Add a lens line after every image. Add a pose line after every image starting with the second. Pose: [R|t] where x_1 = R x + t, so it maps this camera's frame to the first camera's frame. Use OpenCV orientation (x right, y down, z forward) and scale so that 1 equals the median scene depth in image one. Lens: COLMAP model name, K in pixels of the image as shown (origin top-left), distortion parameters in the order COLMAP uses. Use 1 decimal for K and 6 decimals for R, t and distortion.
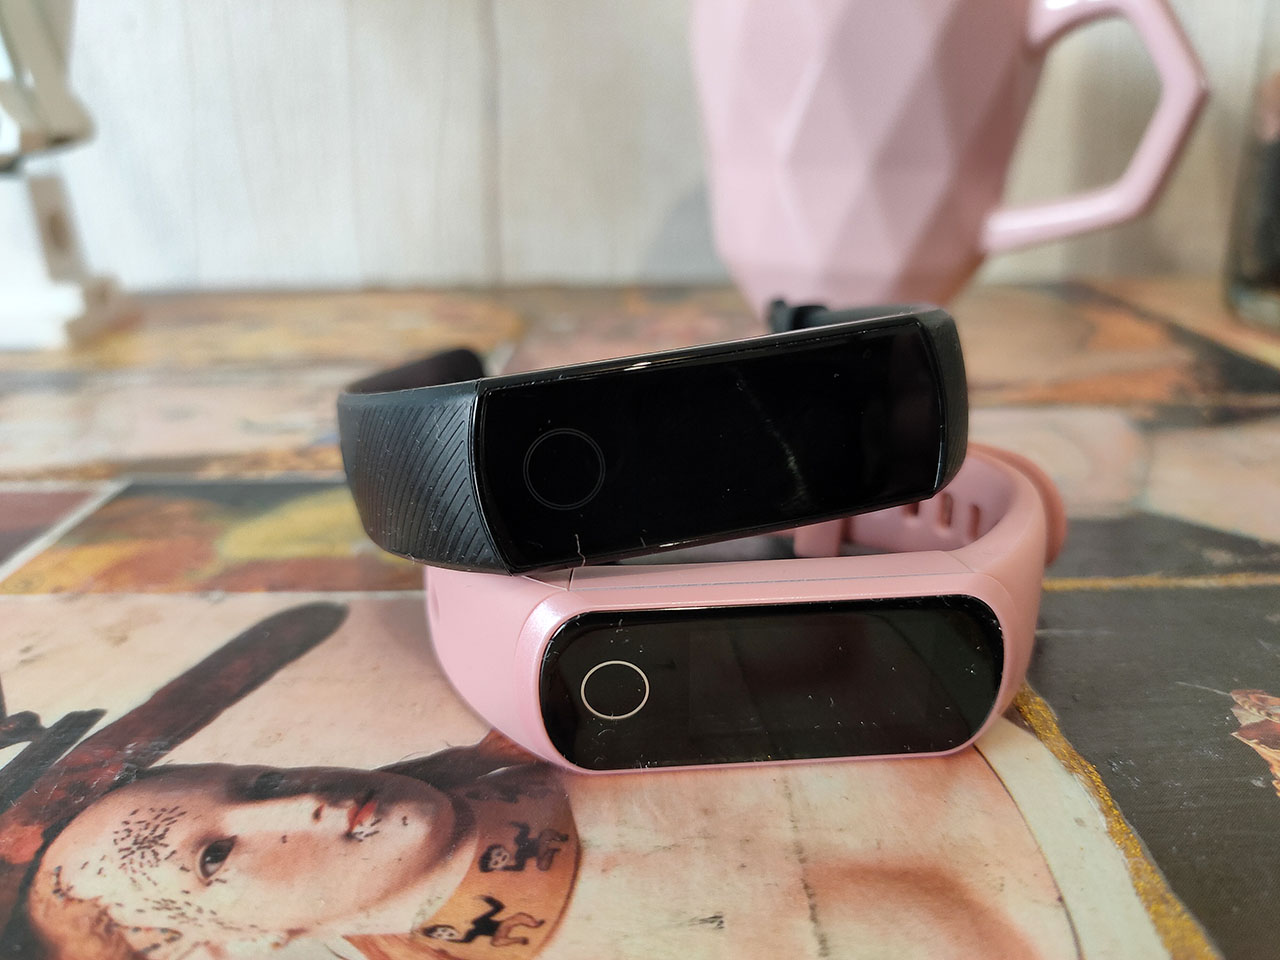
lens RADIAL K [[823.5, 0, 642.0], [0, 823.5, 477.1], [0, 0, 1]] dist [-0.038715, -0.008145]
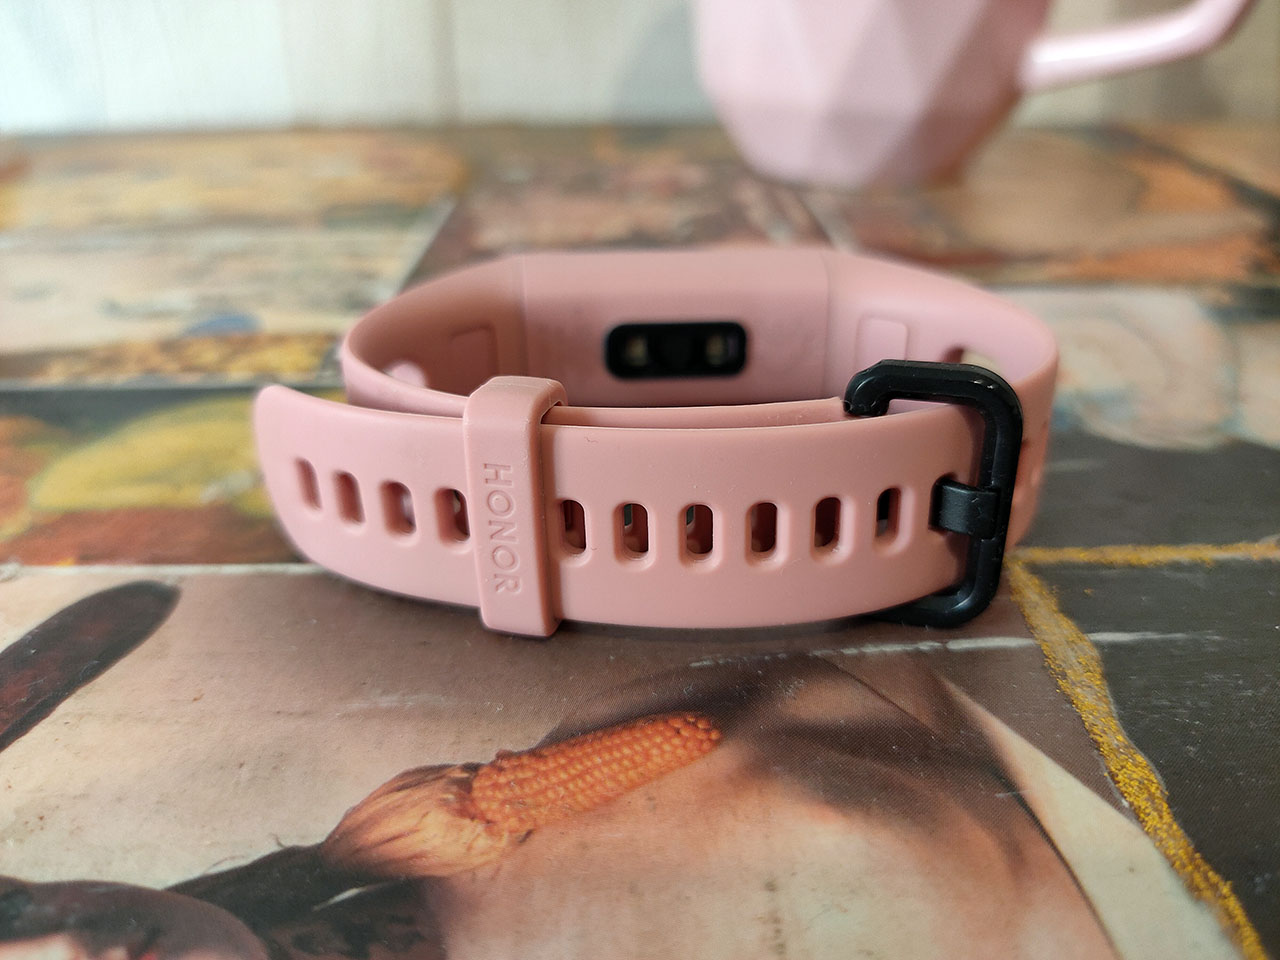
lens RADIAL K [[823.5, 0, 638.2], [0, 823.5, 482.3], [0, 0, 1]] dist [-0.038715, -0.008145]
pose [[0.999918, 0.001596, 0.012685, 0.033188], [-0.003889, 0.983124, 0.182899, -0.057733], [-0.012179, -0.182934, 0.983050, 0.252089]]
